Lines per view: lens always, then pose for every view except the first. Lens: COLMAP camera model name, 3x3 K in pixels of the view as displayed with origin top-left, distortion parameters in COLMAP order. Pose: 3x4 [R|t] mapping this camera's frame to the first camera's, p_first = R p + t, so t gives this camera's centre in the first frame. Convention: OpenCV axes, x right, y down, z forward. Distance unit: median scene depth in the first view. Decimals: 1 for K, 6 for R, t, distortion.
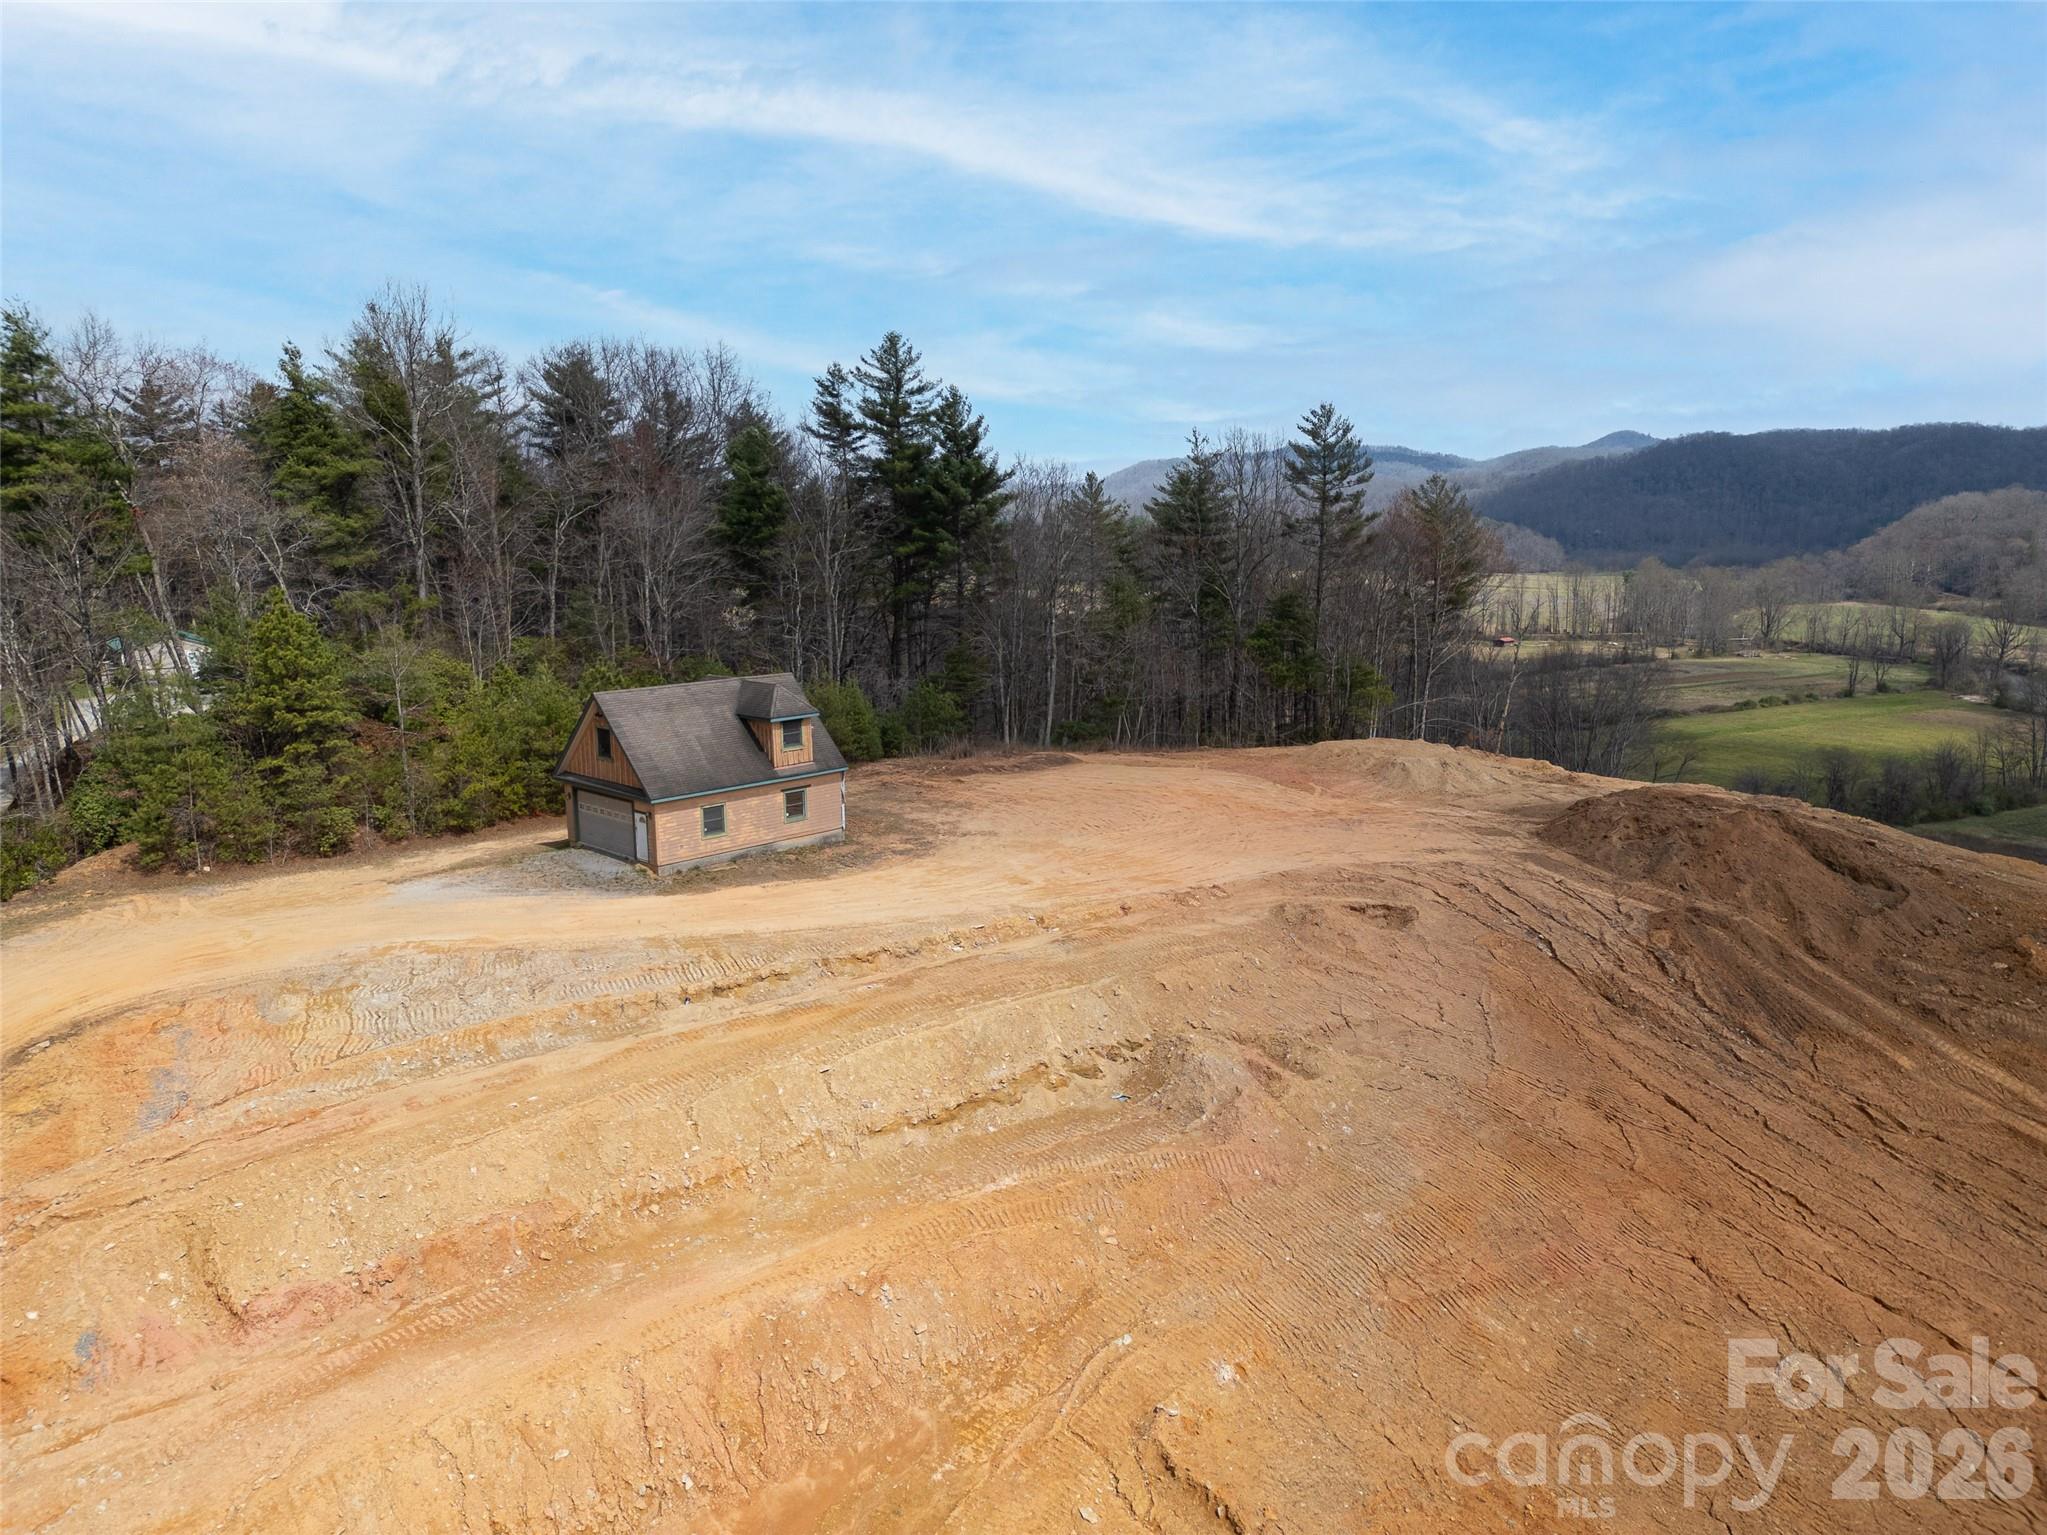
lens RADIAL K [[1441.2, 0, 1027.2], [0, 1441.2, 770.1], [0, 0, 1]] dist [0.086175, -0.070488]
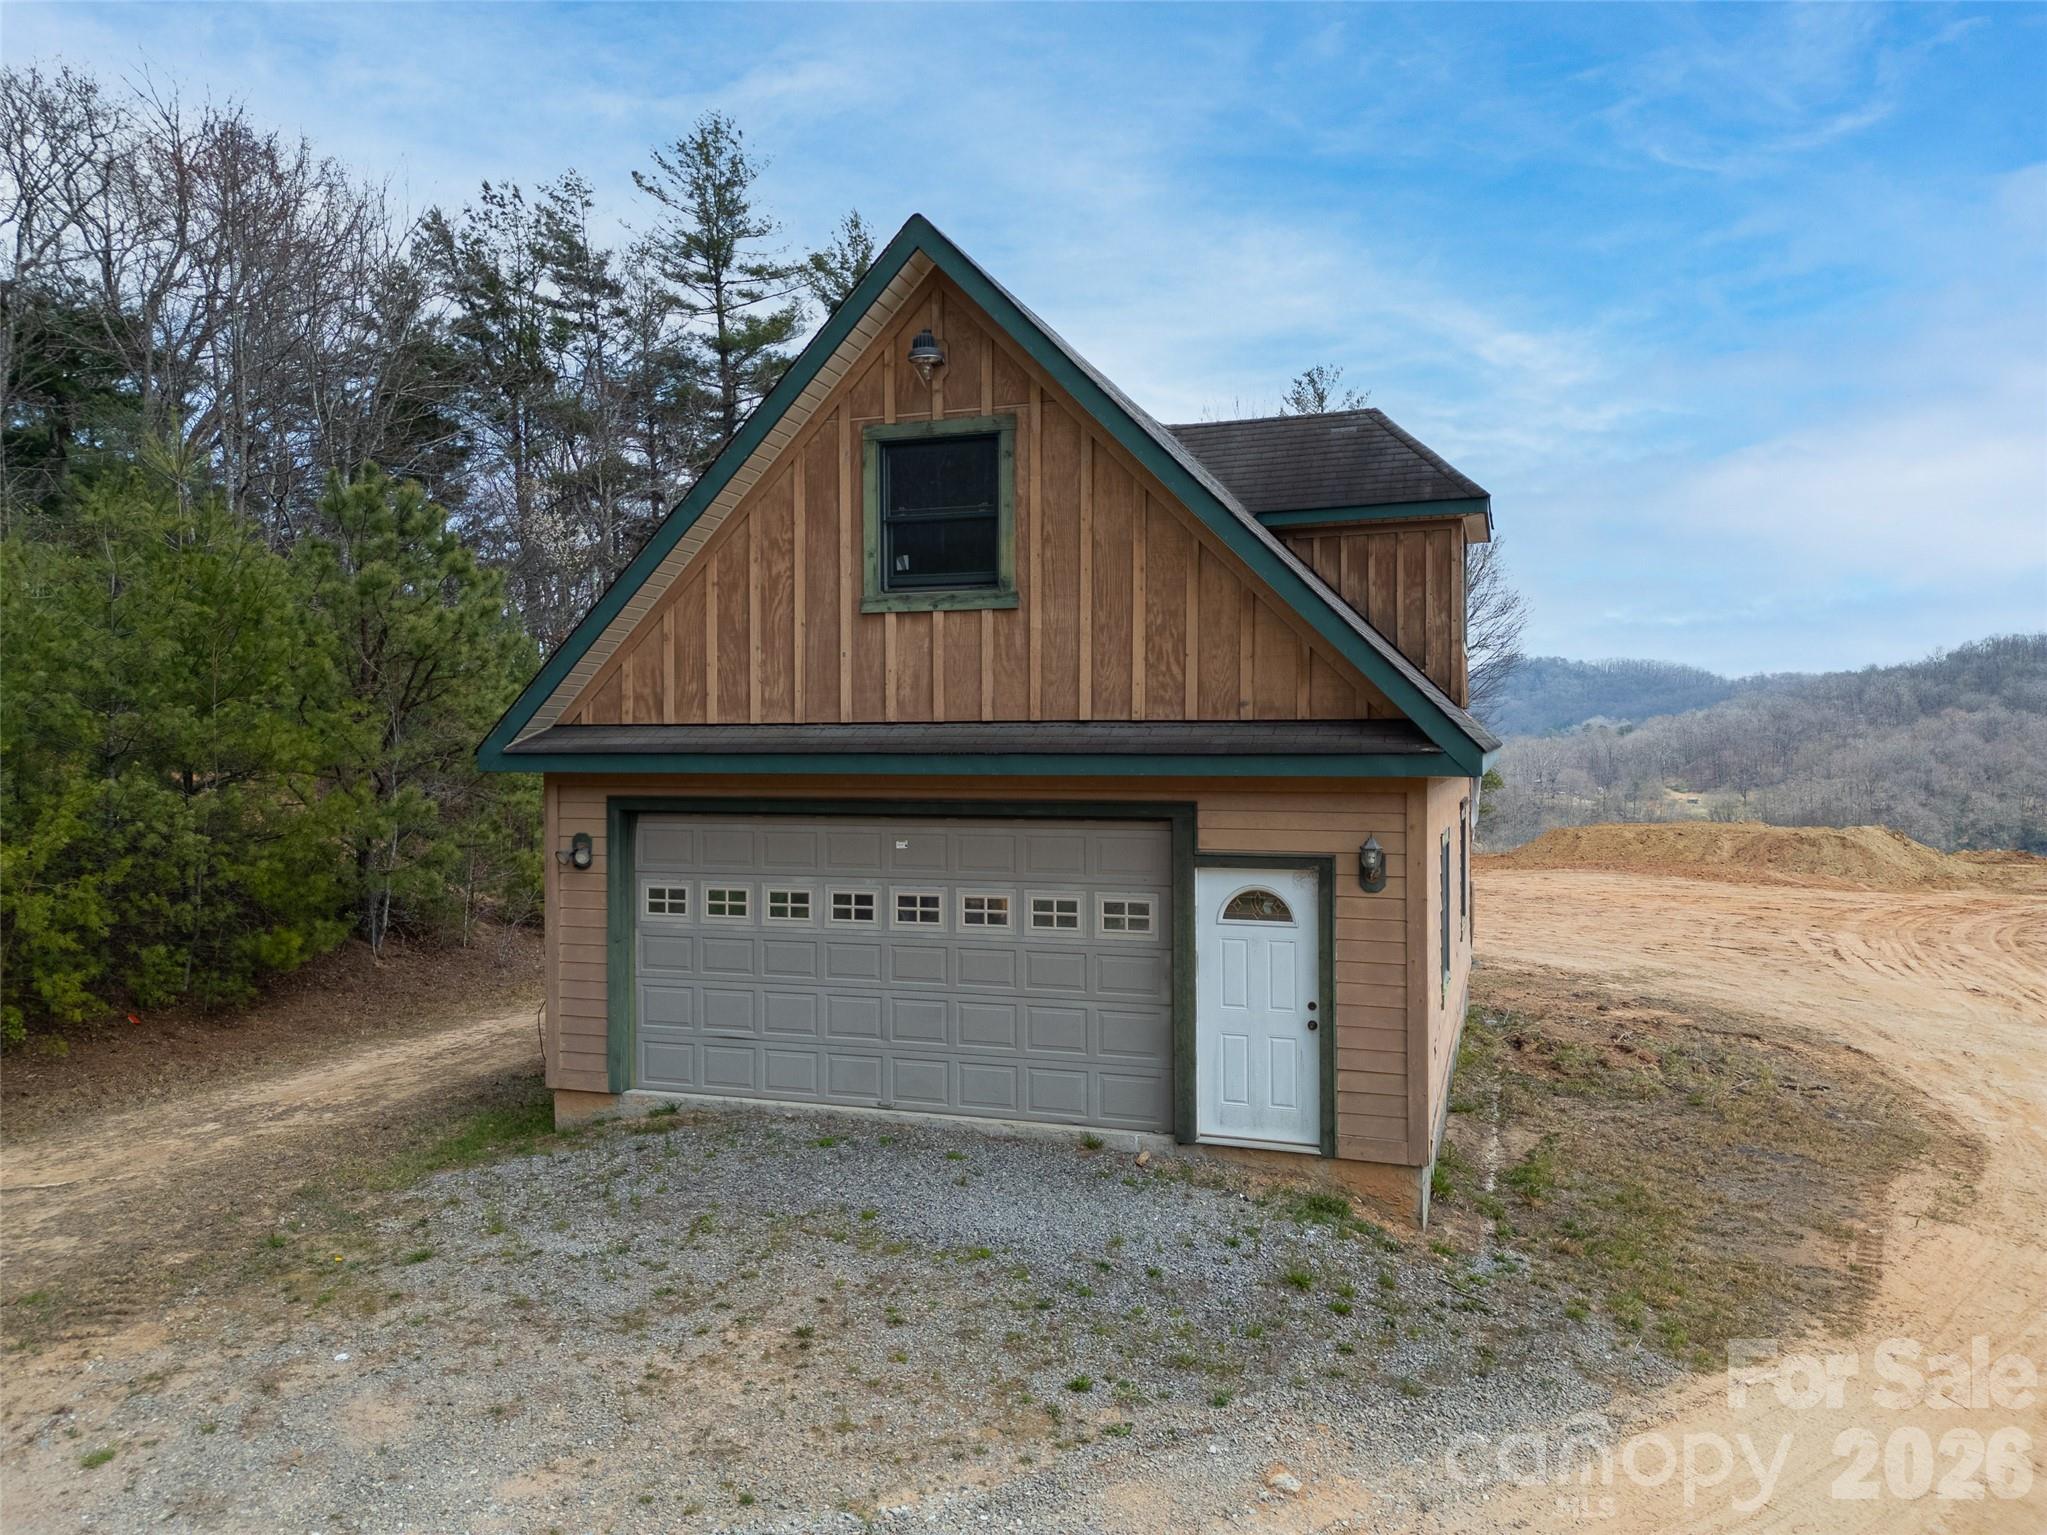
lens RADIAL K [[1444.9, 0, 1023.5], [0, 1444.9, 767.5], [0, 0, 1]] dist [0.056556, -0.057103]
pose [[0.902585, -0.000307, 0.430512, -0.364155], [0.070495, 0.986607, -0.147092, 0.040981], [-0.424701, 0.163112, 0.890518, 0.847819]]
